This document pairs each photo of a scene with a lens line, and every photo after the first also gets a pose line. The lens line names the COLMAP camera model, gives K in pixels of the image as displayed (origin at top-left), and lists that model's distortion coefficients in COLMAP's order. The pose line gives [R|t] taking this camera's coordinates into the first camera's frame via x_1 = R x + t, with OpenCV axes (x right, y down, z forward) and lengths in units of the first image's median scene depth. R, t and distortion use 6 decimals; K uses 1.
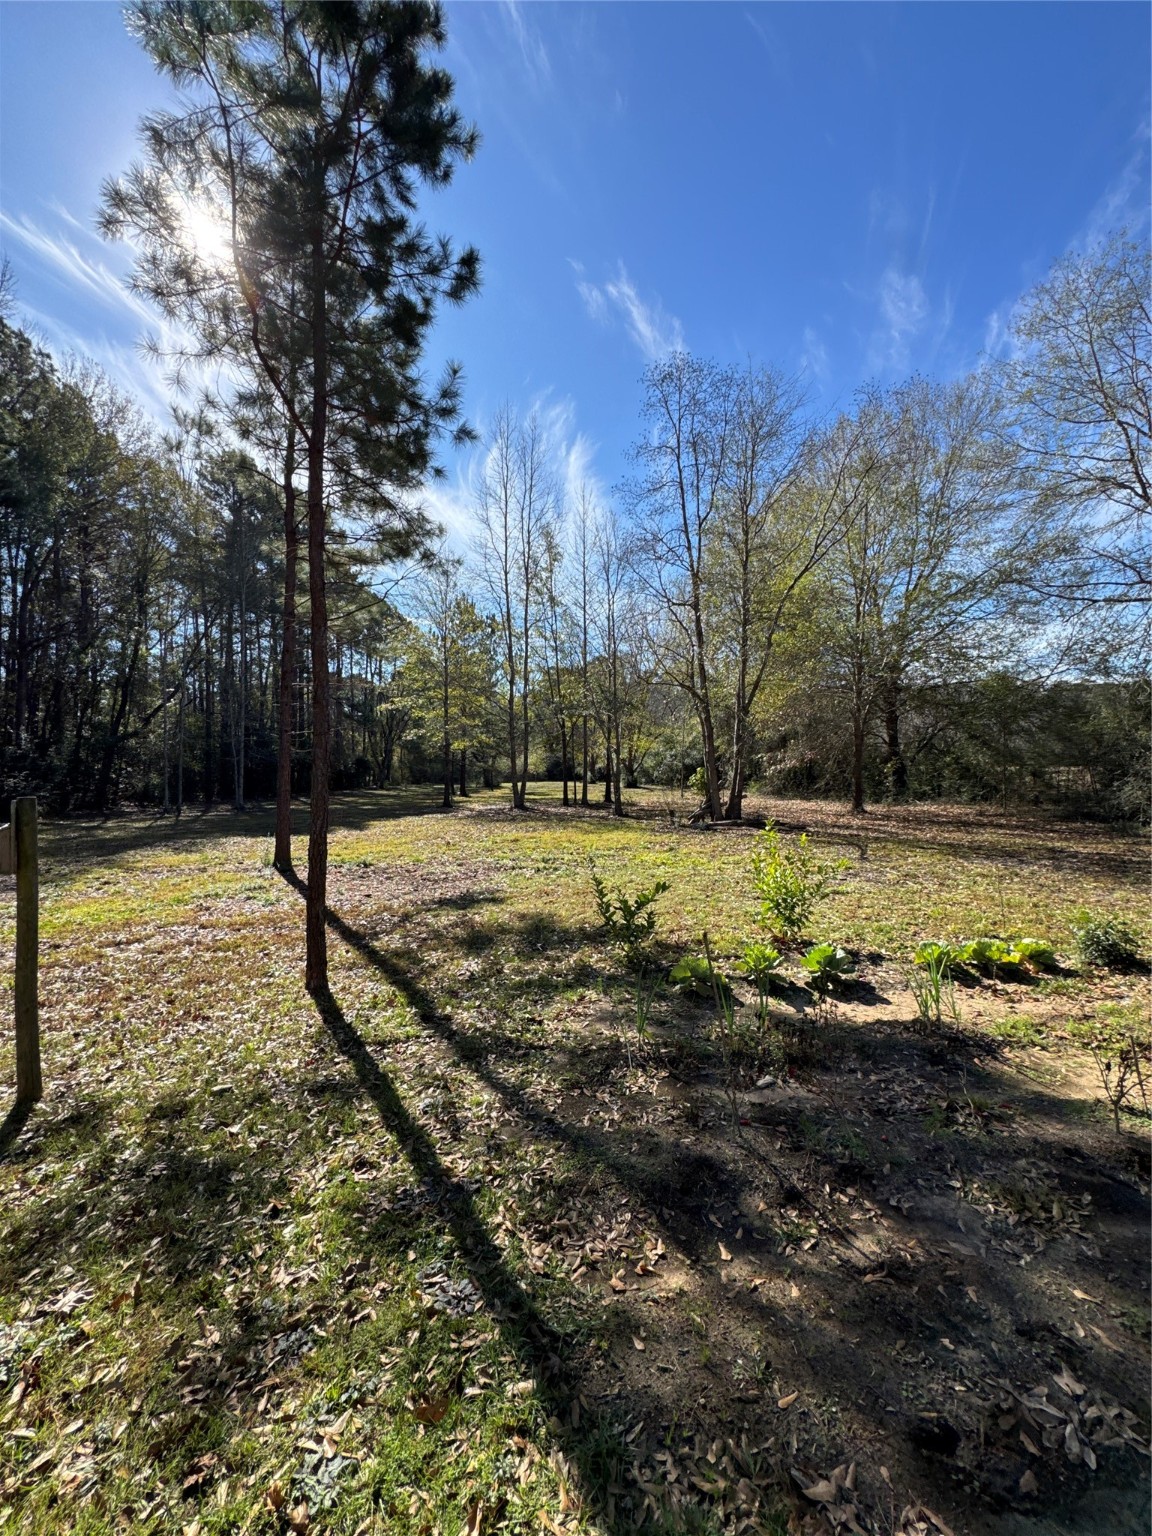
lens RADIAL K [[610.8, 0, 574.5], [0, 610.8, 770.3], [0, 0, 1]] dist [-0.000075, 0.000215]
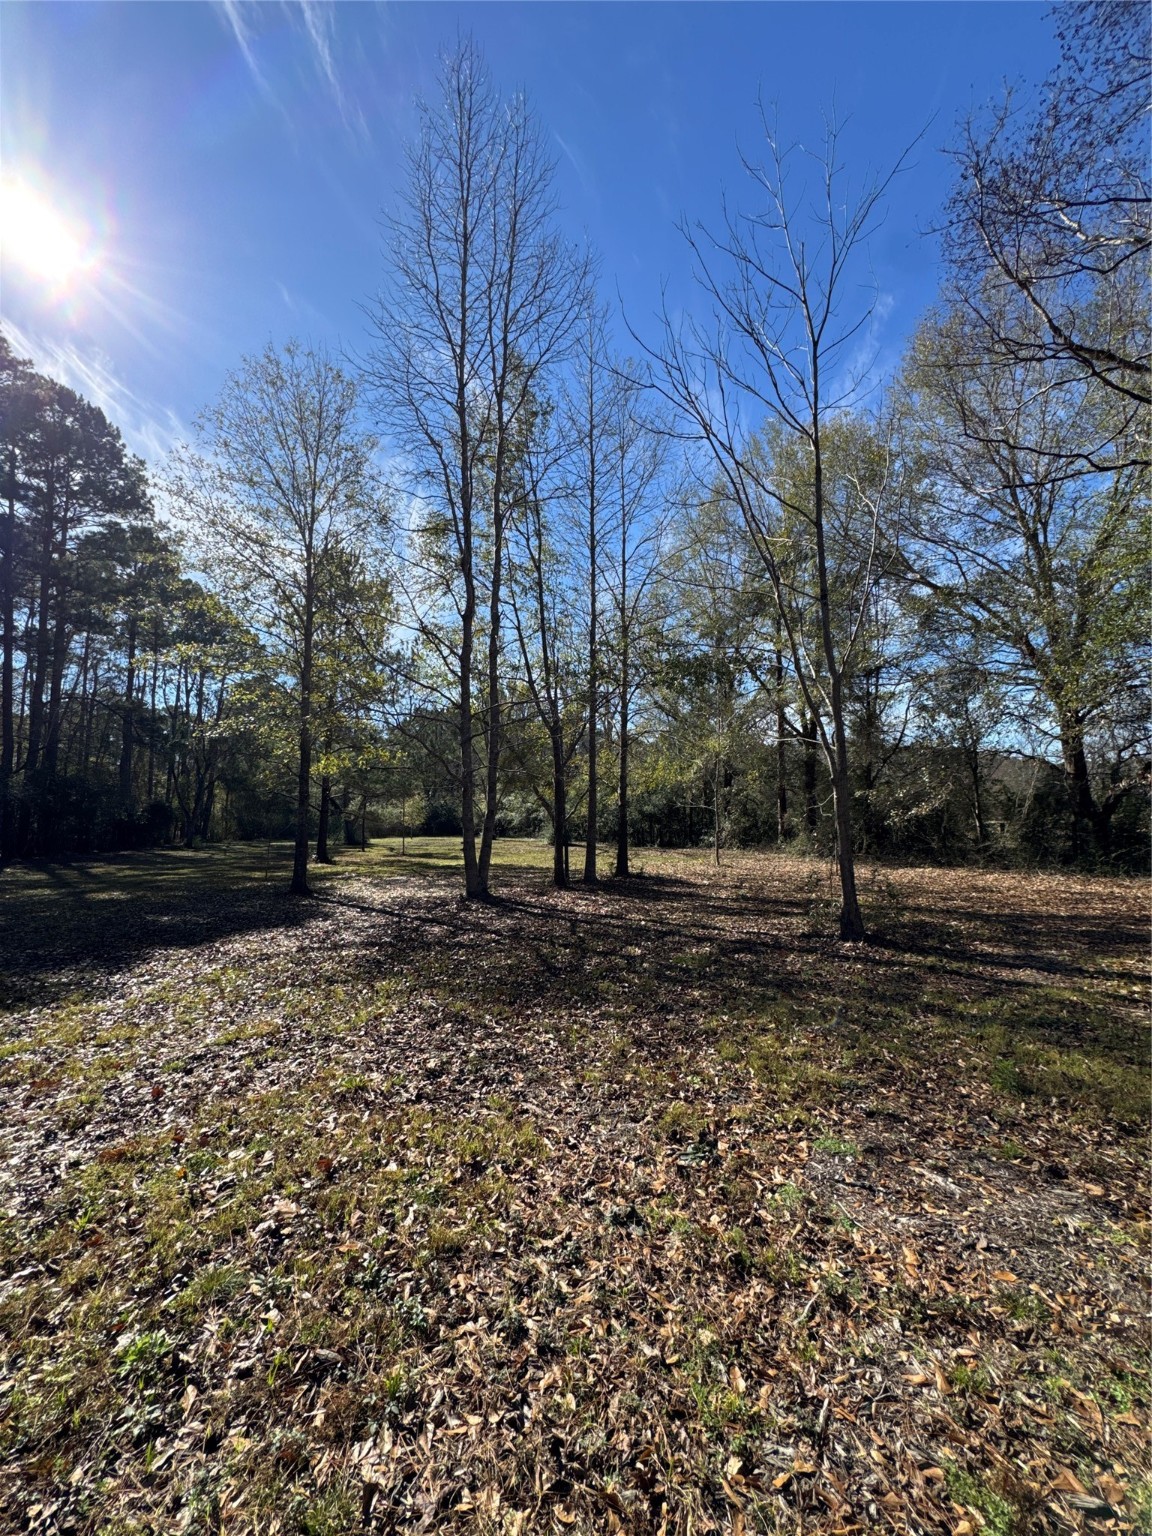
lens RADIAL K [[610.8, 0, 578.3], [0, 610.8, 769.4], [0, 0, 1]] dist [-0.000075, 0.000215]
pose [[0.972138, 0.023103, 0.233268, -0.081507], [-0.002076, 0.995941, -0.089986, 0.005108], [-0.234400, 0.086995, 0.968240, 0.356425]]
